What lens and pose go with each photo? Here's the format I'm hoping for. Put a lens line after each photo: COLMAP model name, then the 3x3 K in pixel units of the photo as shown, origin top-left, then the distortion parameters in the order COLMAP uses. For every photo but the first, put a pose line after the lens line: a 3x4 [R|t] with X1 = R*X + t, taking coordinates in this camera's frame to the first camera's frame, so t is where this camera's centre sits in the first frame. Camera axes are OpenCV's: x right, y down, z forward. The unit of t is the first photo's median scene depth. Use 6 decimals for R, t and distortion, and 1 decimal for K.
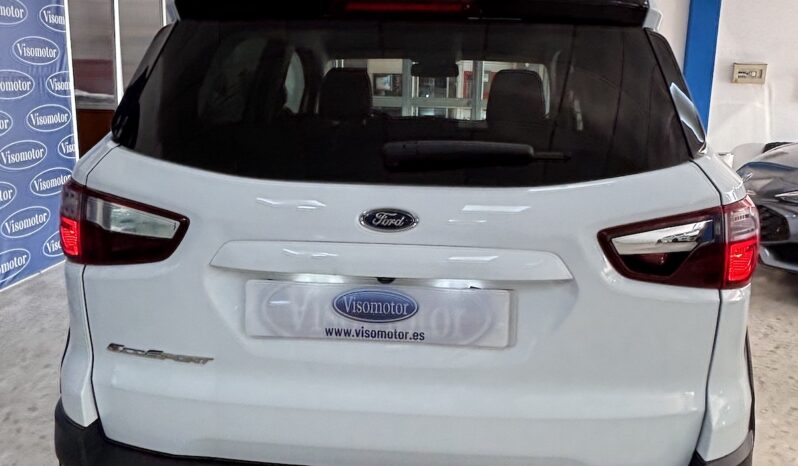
lens RADIAL K [[769.4, 0, 399.0], [0, 769.4, 233.0], [0, 0, 1]] dist [0.013631, -0.004700]
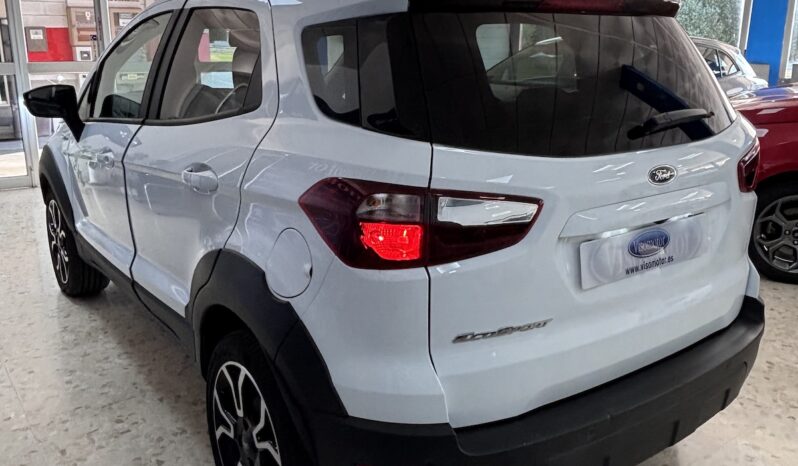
lens RADIAL K [[769.4, 0, 399.0], [0, 769.4, 233.0], [0, 0, 1]] dist [0.013631, -0.004700]
pose [[0.739656, -0.191794, 0.645077, -1.131216], [0.139893, 0.981411, 0.131389, -0.145341], [-0.658285, -0.006940, 0.752737, 0.294523]]
